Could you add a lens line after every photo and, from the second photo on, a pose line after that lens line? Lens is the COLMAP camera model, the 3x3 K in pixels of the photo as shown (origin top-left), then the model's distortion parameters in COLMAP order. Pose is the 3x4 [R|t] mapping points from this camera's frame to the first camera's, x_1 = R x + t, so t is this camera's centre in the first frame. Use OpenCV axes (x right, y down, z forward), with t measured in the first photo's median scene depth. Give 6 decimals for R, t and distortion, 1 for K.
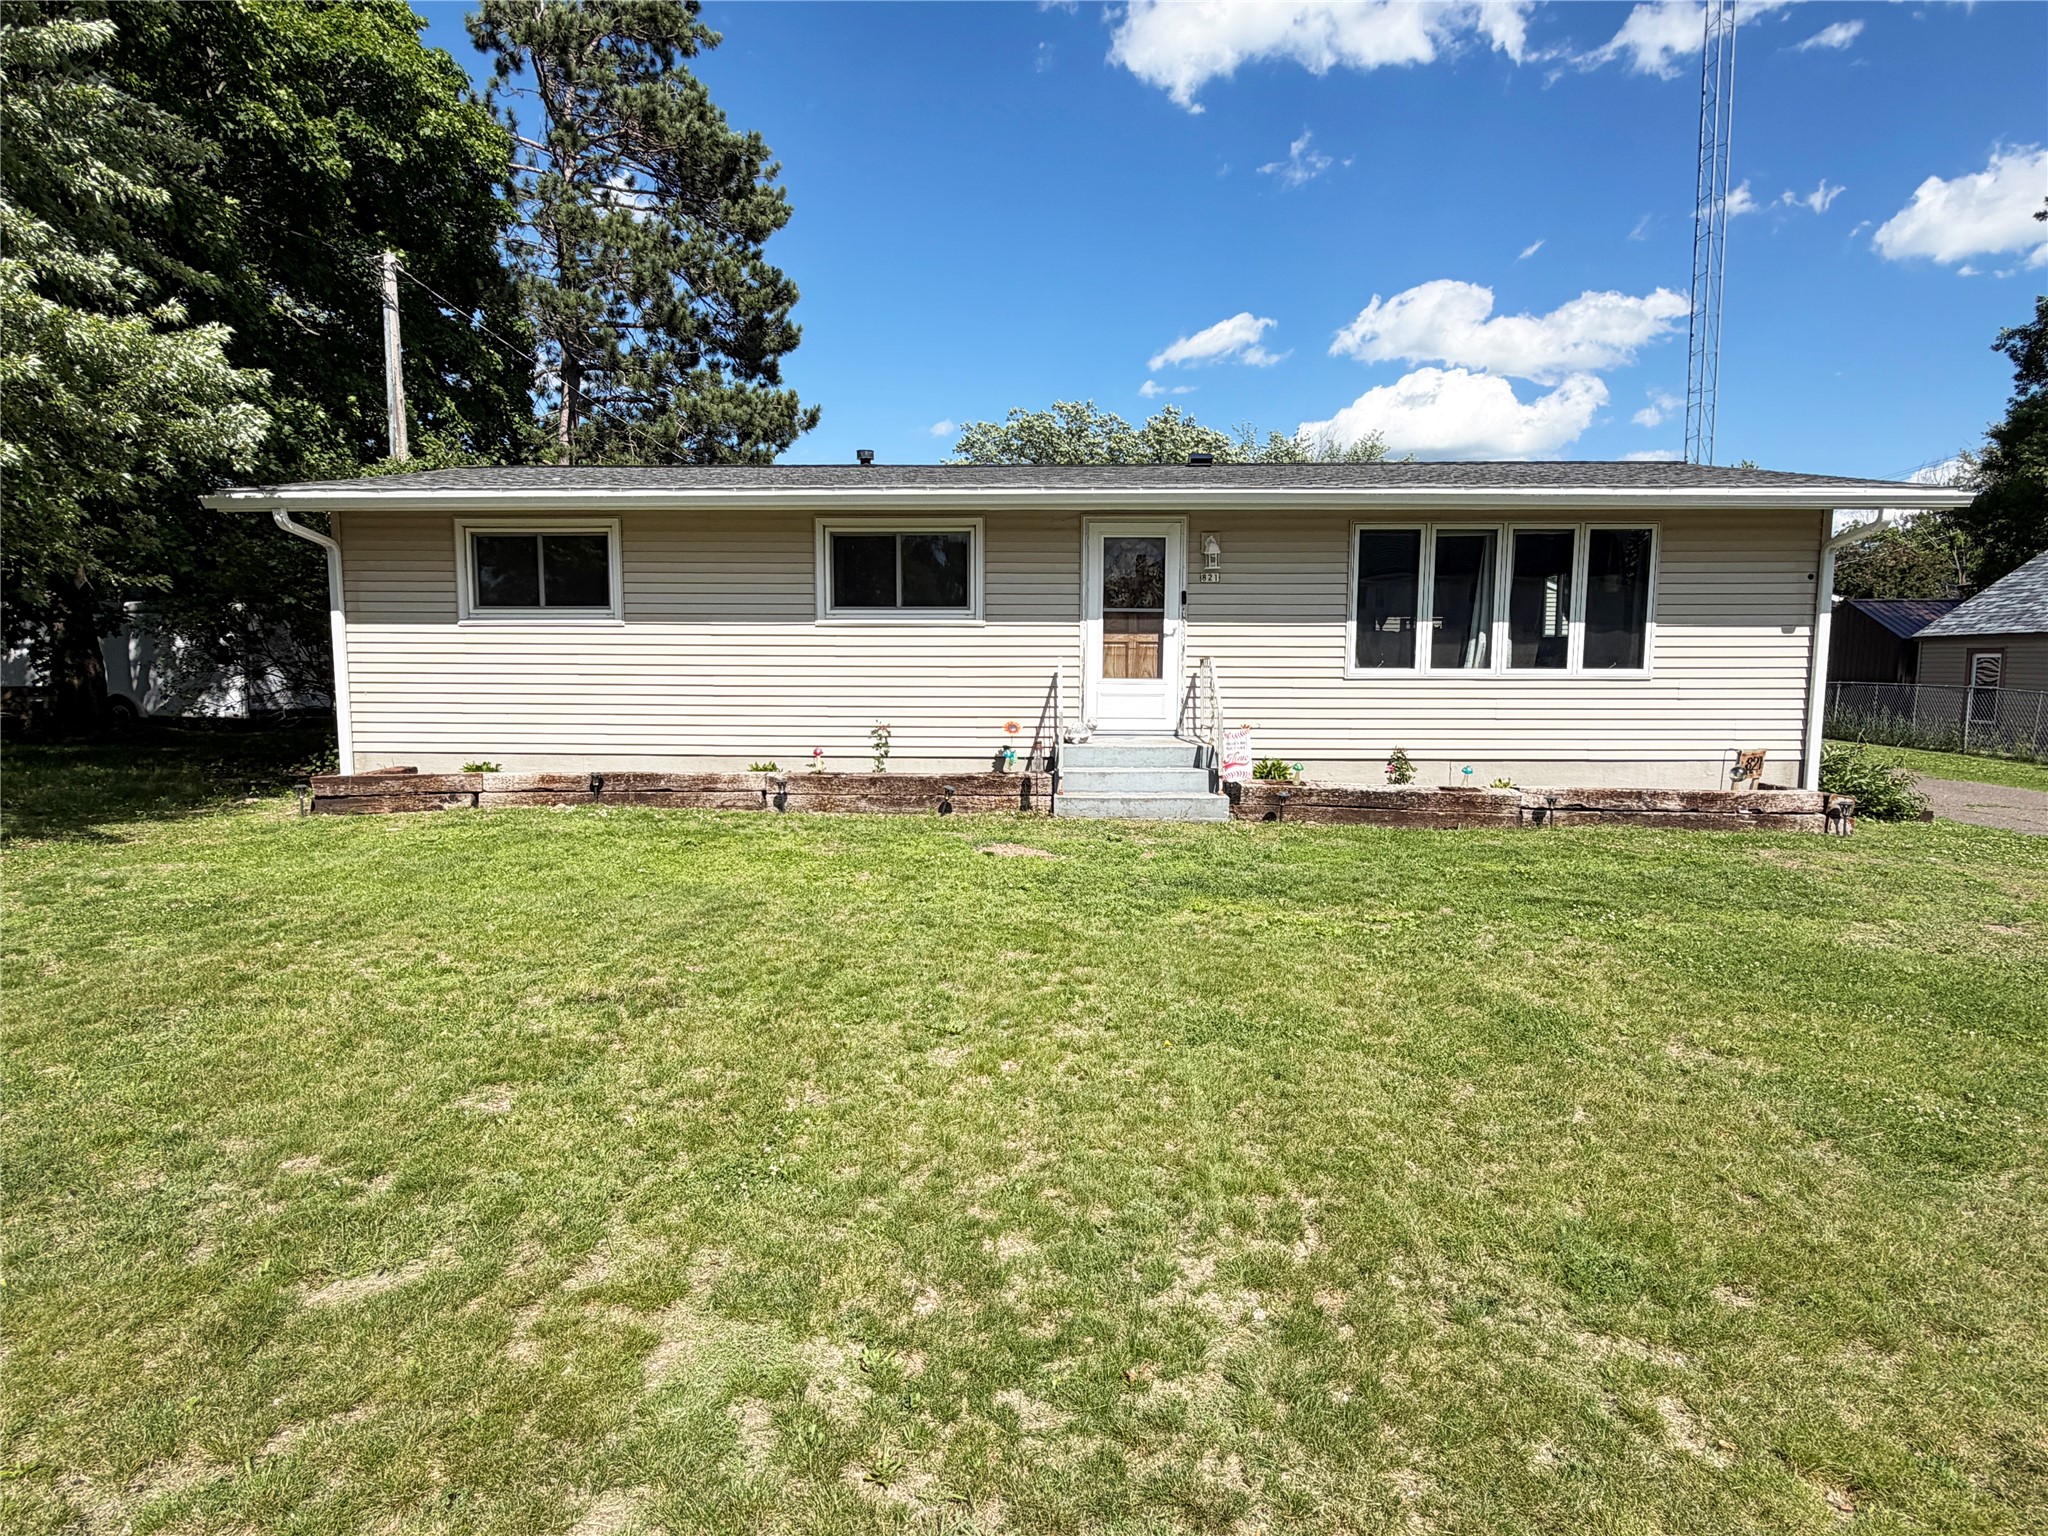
lens RADIAL K [[1121.0, 0, 1024.0], [0, 1121.0, 768.0], [0, 0, 1]] dist [0.002402, -0.001260]
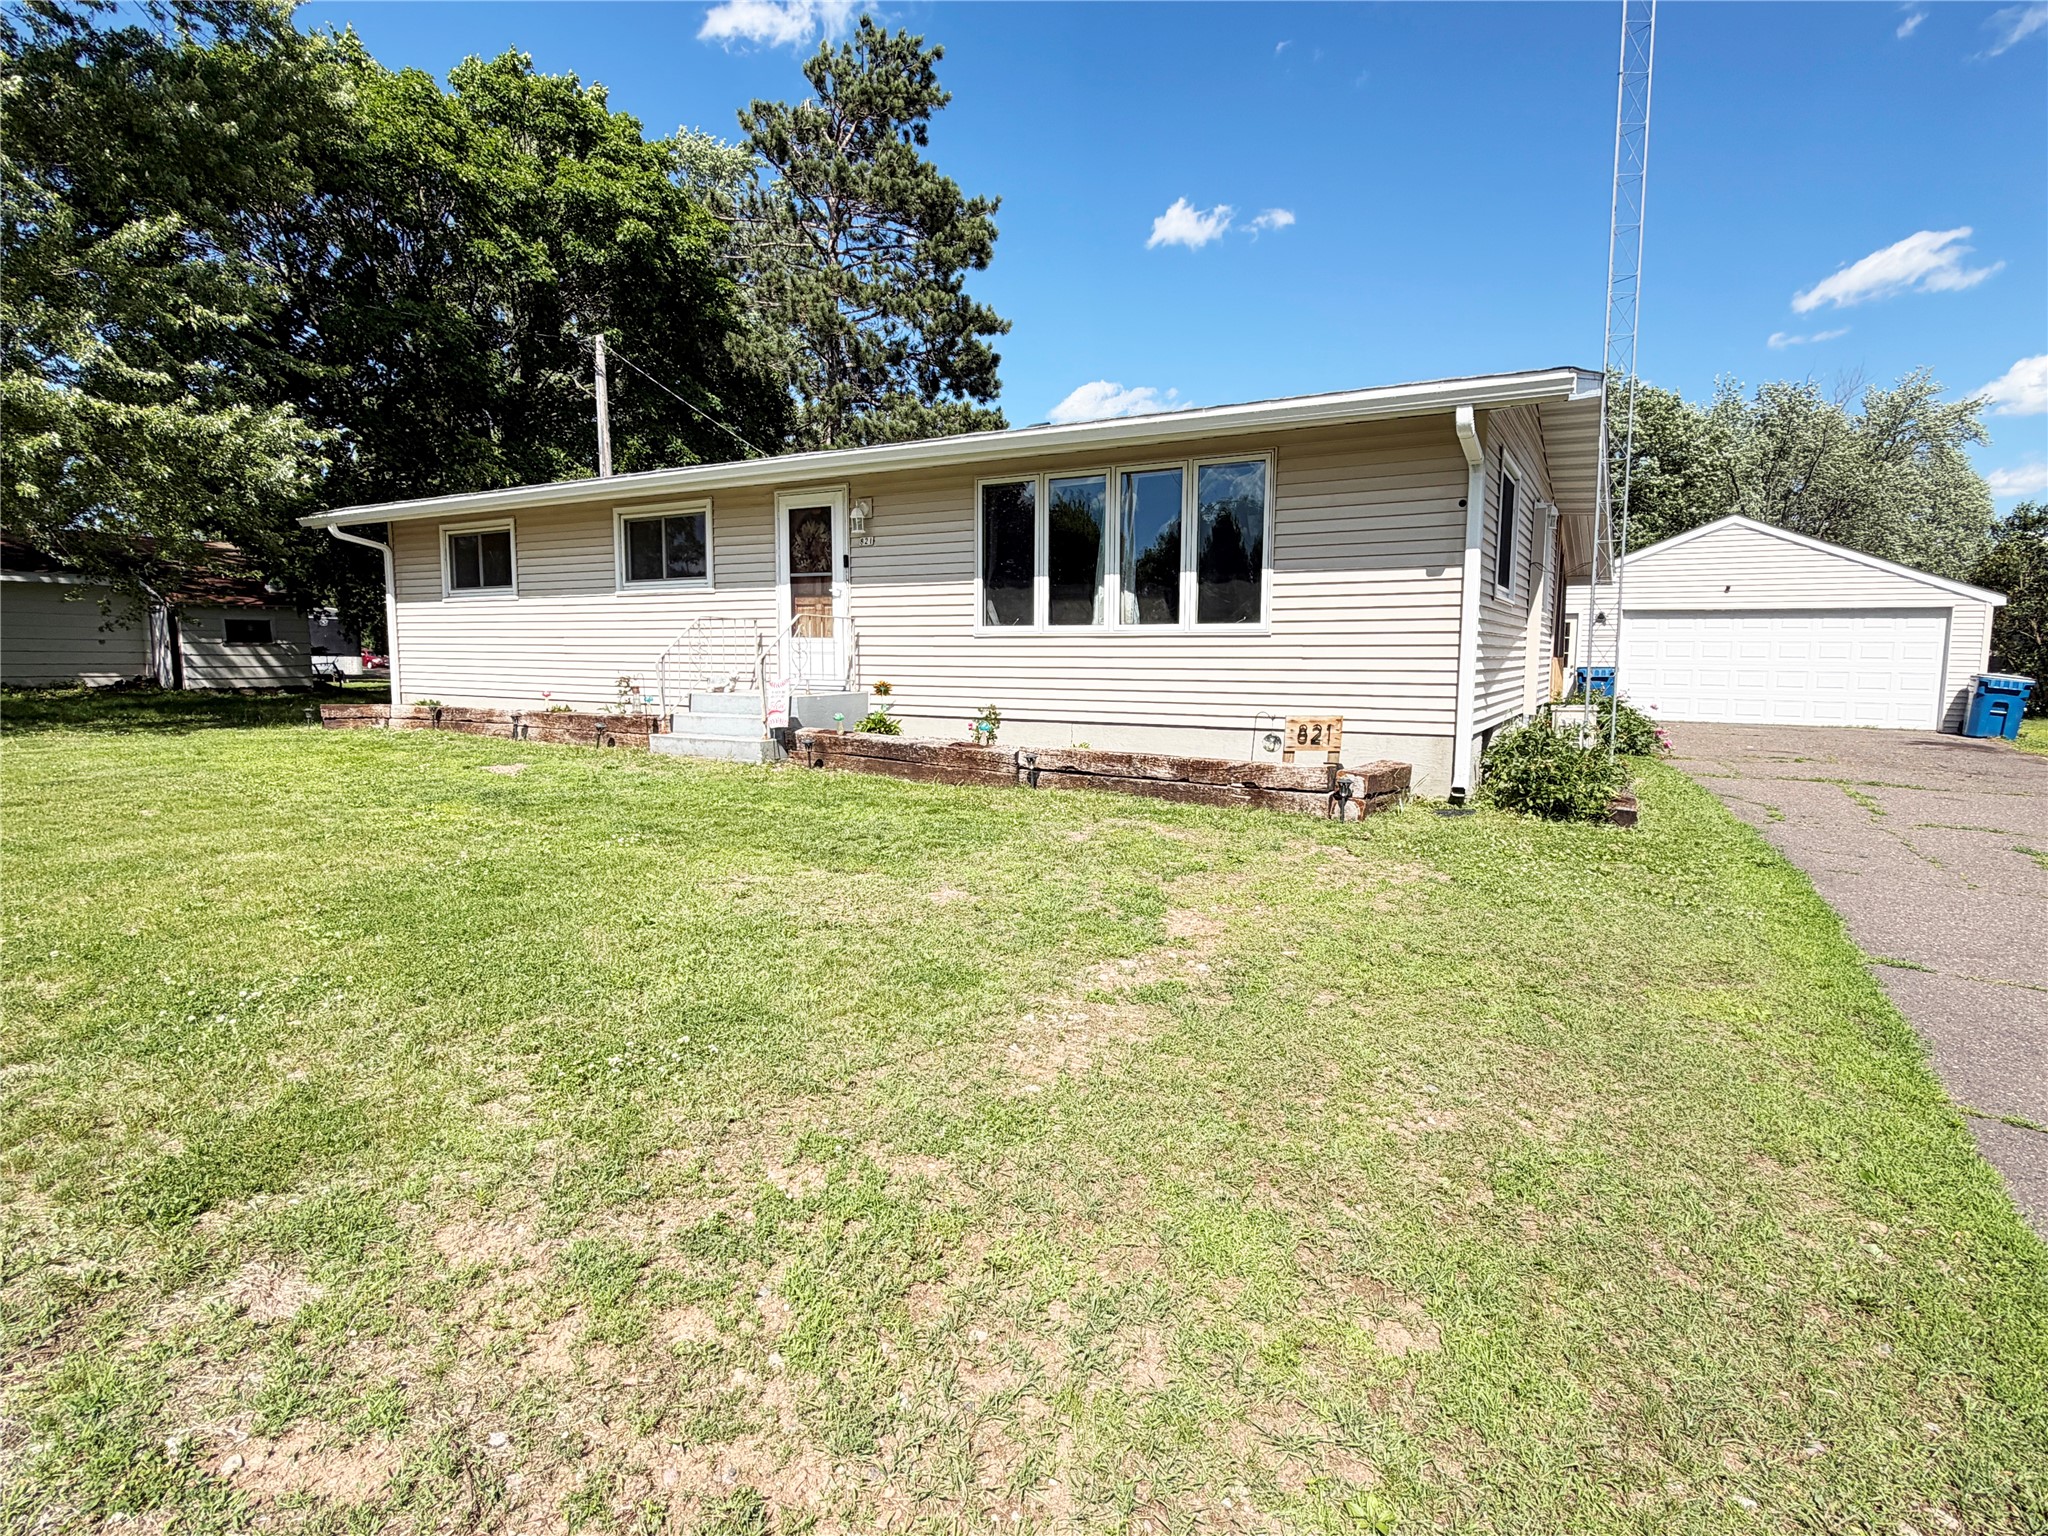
lens RADIAL K [[1079.8, 0, 1024.0], [0, 1079.8, 768.0], [0, 0, 1]] dist [0.003521, 0.001447]
pose [[0.872581, 0.053407, -0.485542, 0.802739], [-0.051957, 0.998514, 0.016457, 0.018928], [0.485699, 0.010867, 0.874059, 0.186037]]
